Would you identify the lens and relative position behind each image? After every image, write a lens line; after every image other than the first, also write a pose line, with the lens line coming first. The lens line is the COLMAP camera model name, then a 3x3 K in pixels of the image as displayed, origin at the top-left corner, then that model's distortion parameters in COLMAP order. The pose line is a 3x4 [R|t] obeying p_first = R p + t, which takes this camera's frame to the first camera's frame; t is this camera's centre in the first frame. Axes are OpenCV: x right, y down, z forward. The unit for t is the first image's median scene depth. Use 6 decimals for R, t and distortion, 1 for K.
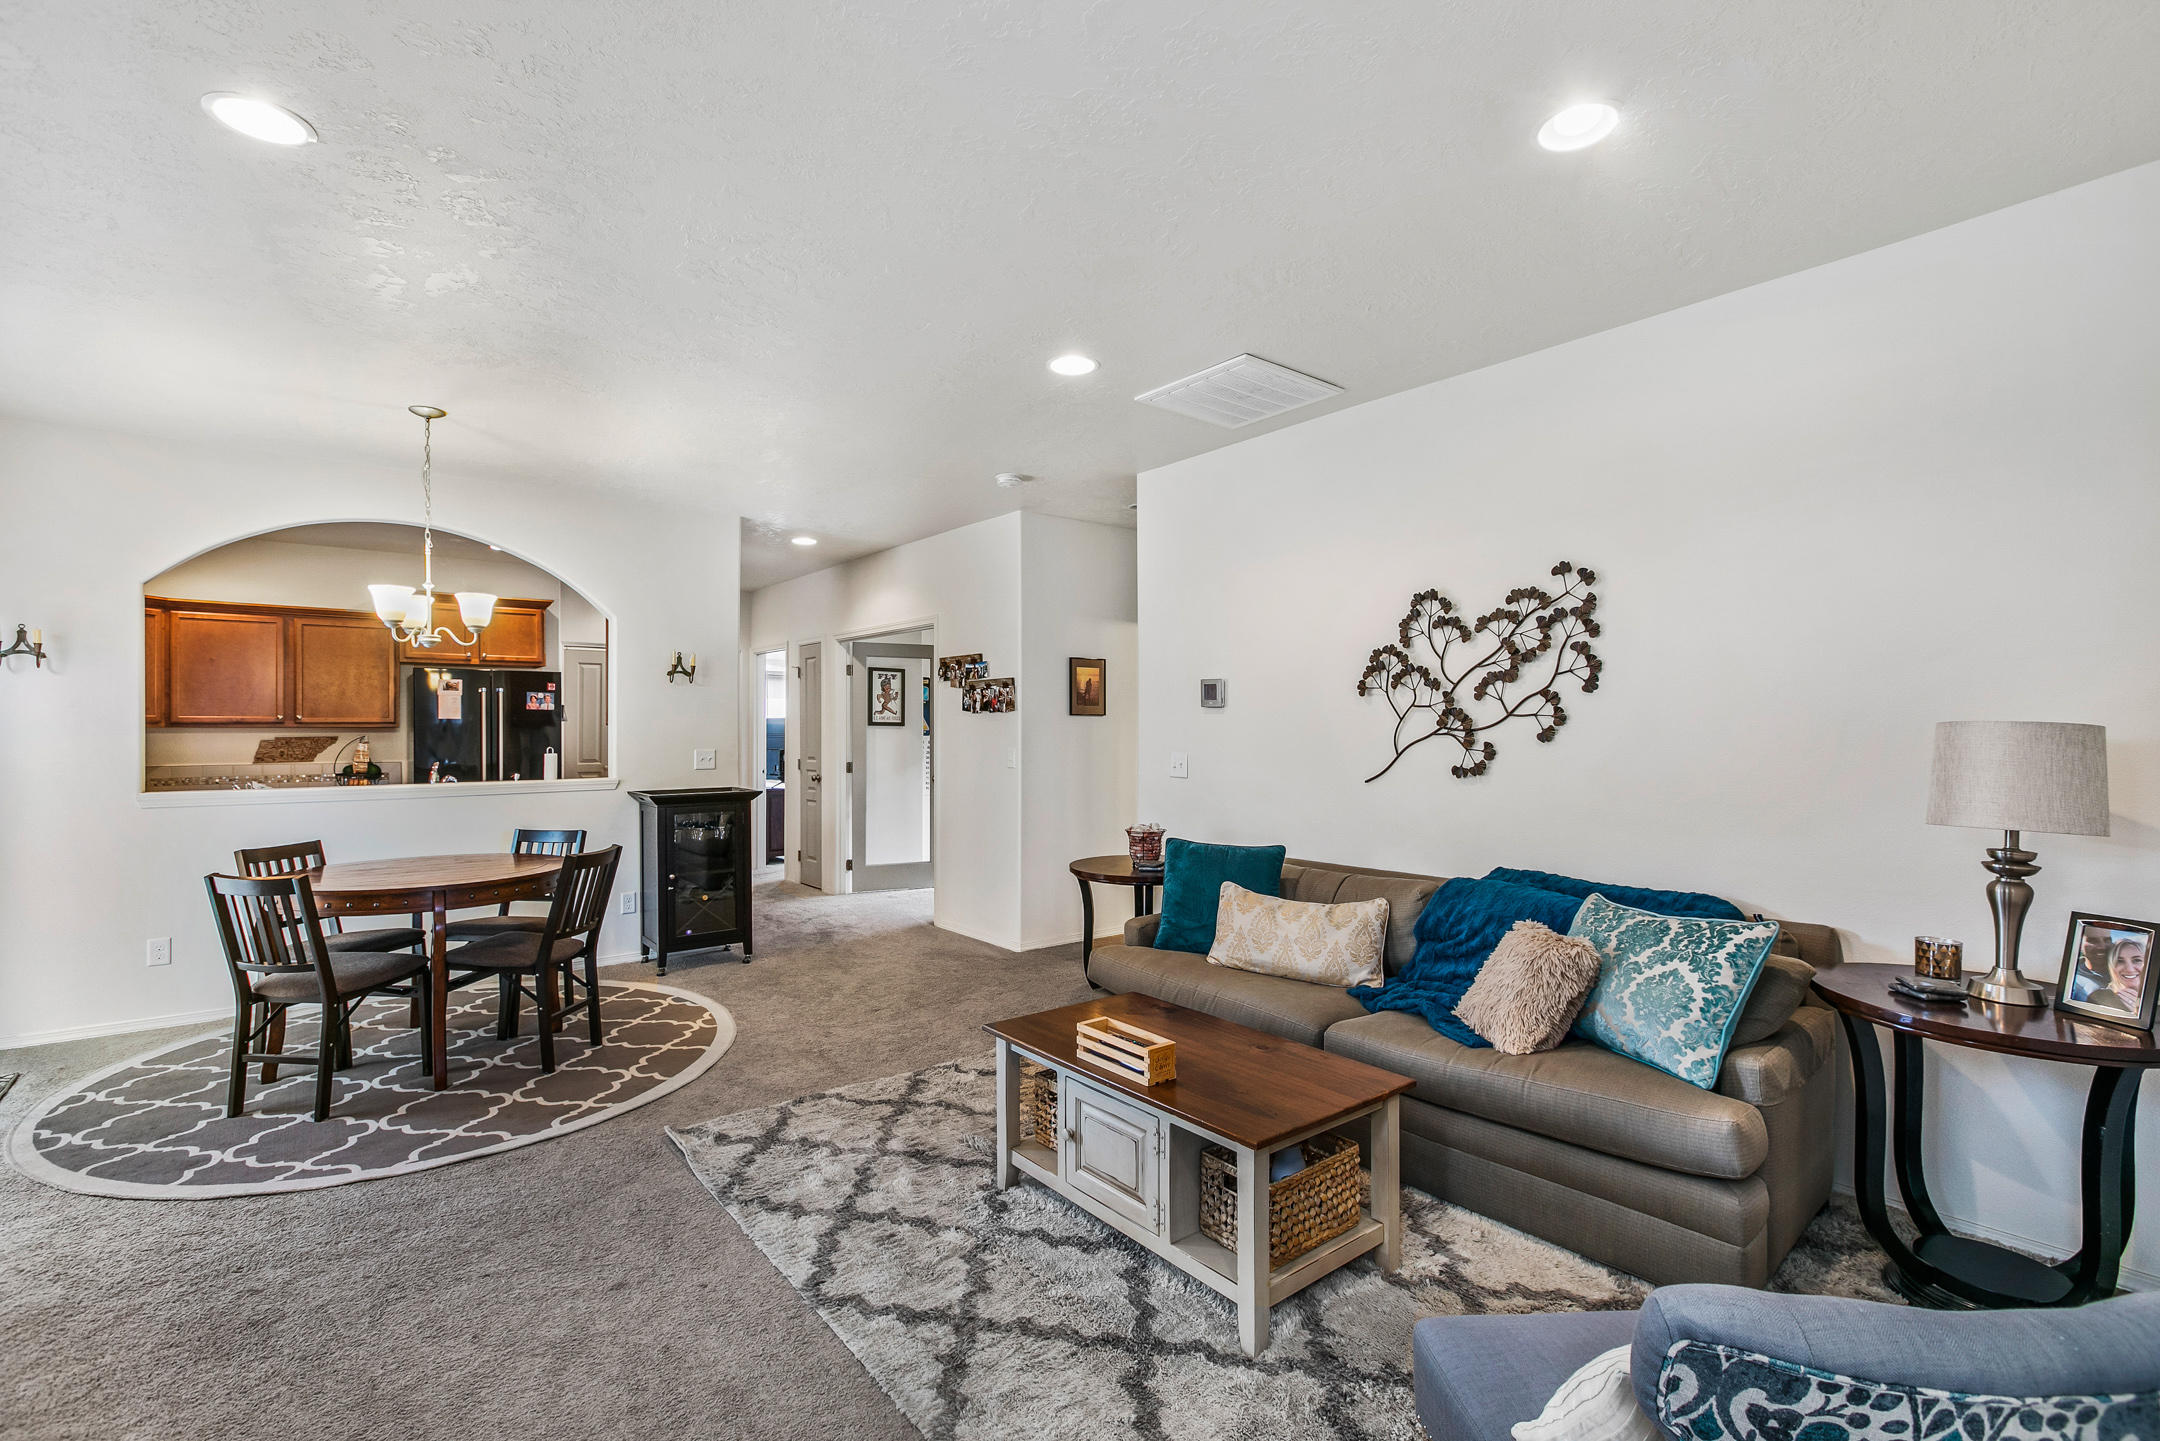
lens RADIAL K [[987.0, 0, 1081.1], [0, 987.0, 728.8], [0, 0, 1]] dist [-0.000305, -0.000244]
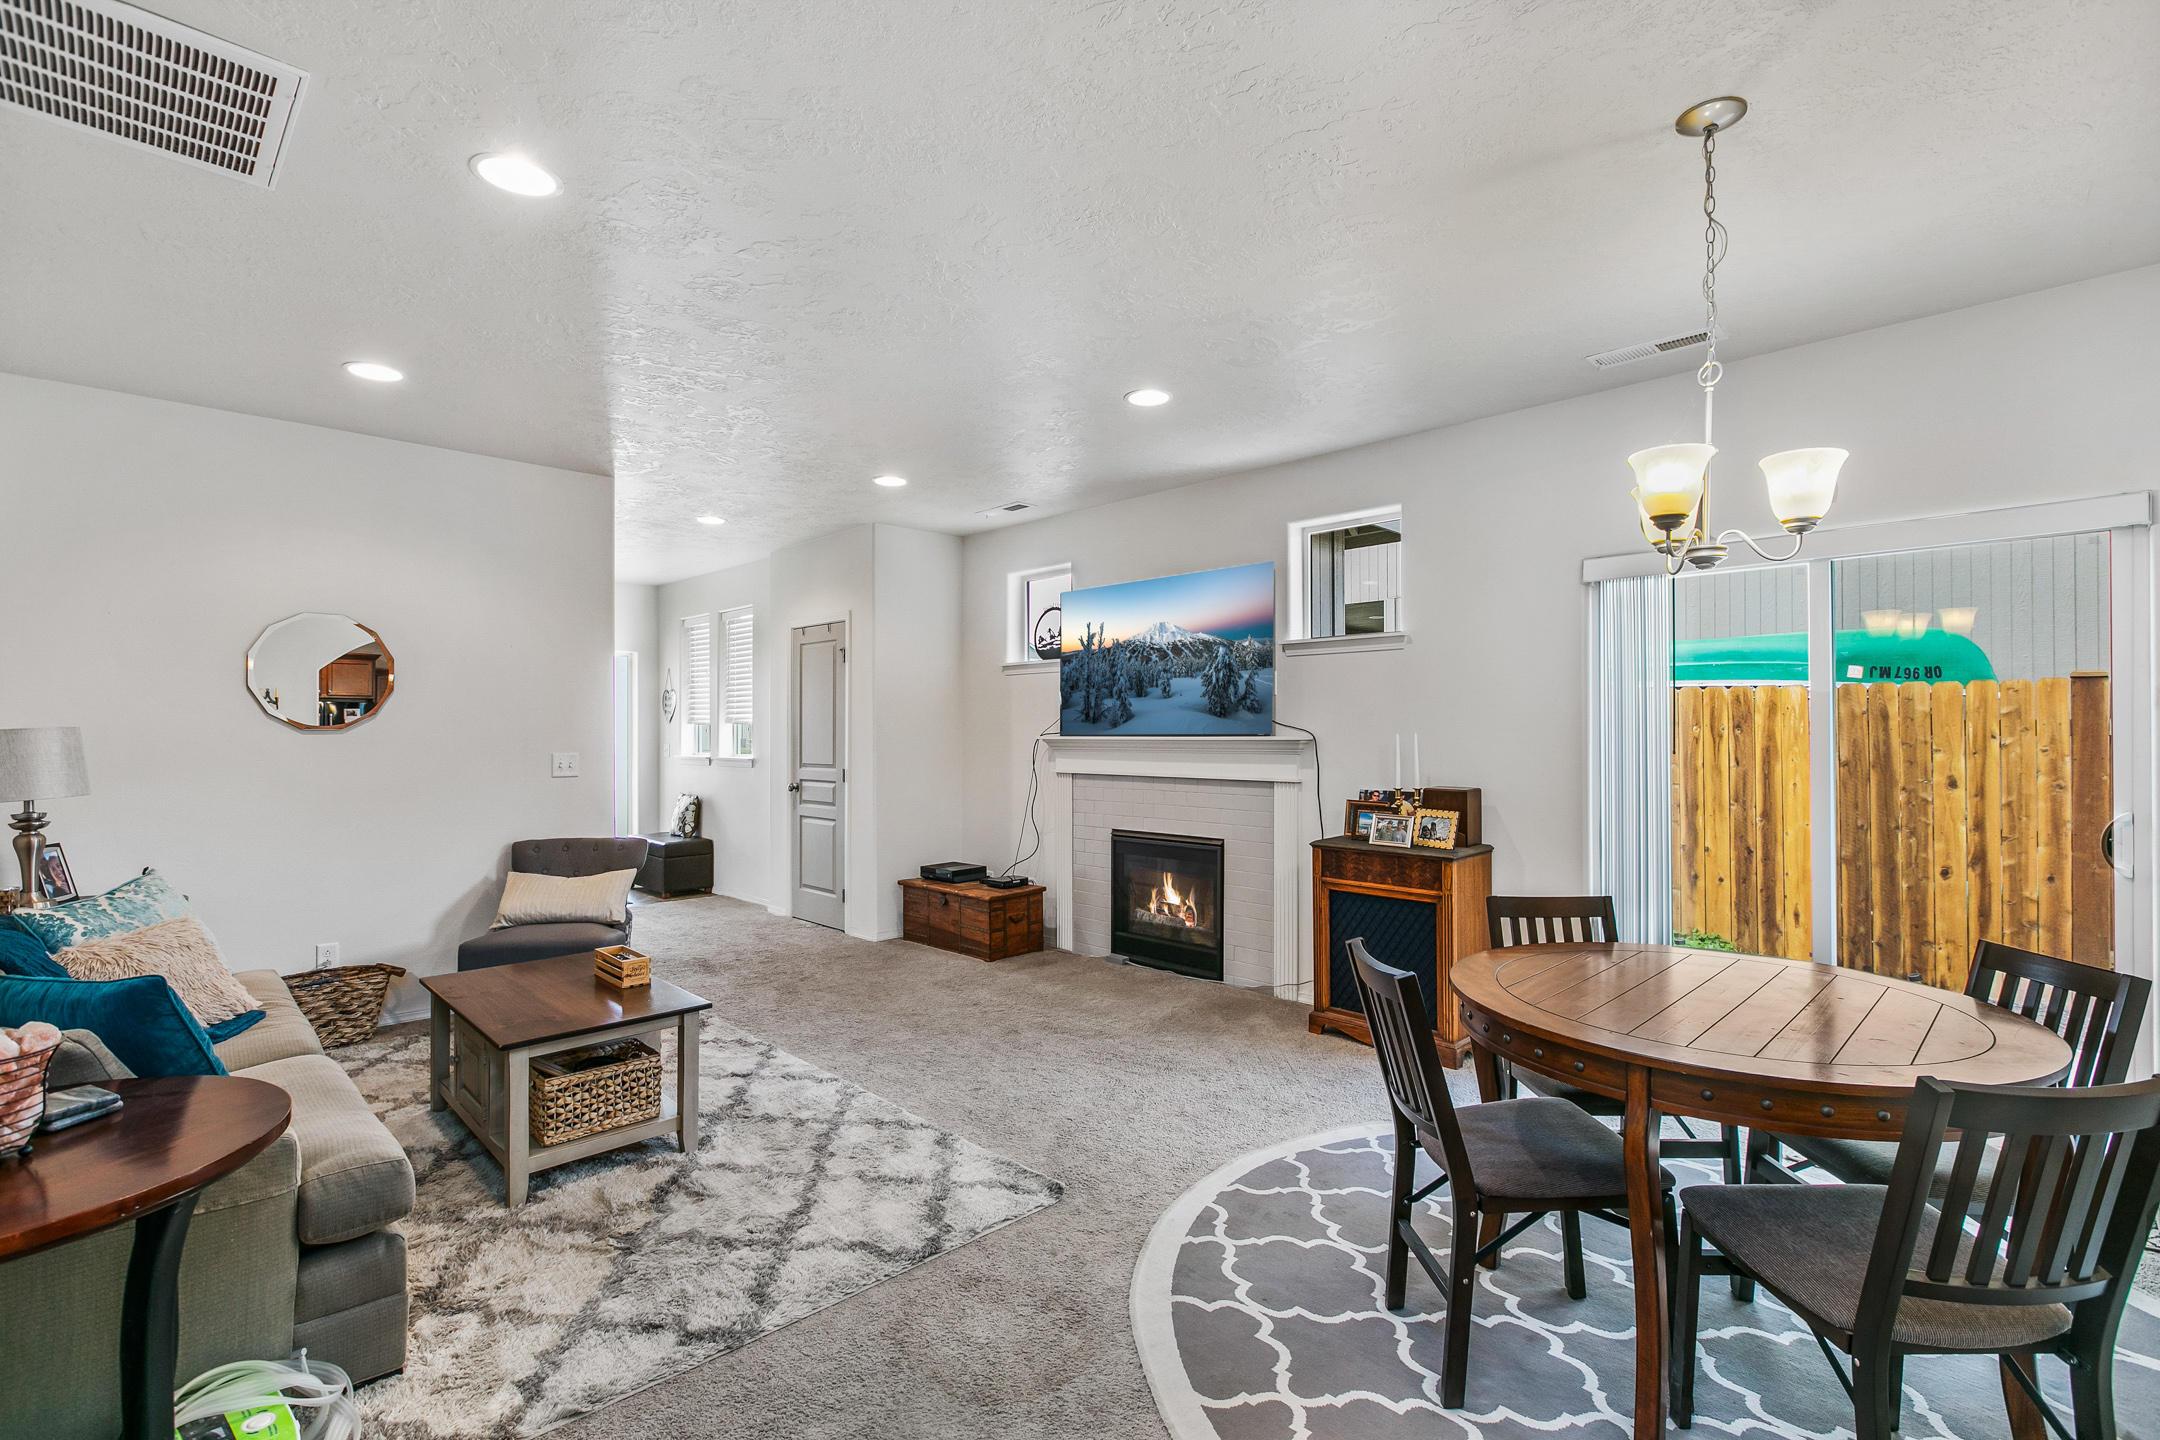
lens RADIAL K [[987.0, 0, 1079.5], [0, 987.0, 717.5], [0, 0, 1]] dist [-0.000305, -0.000244]
pose [[-0.995193, 0.002540, -0.097897, -0.323780], [0.003903, 0.999898, -0.013731, 0.003476], [0.097852, -0.014047, -0.995102, 1.723125]]
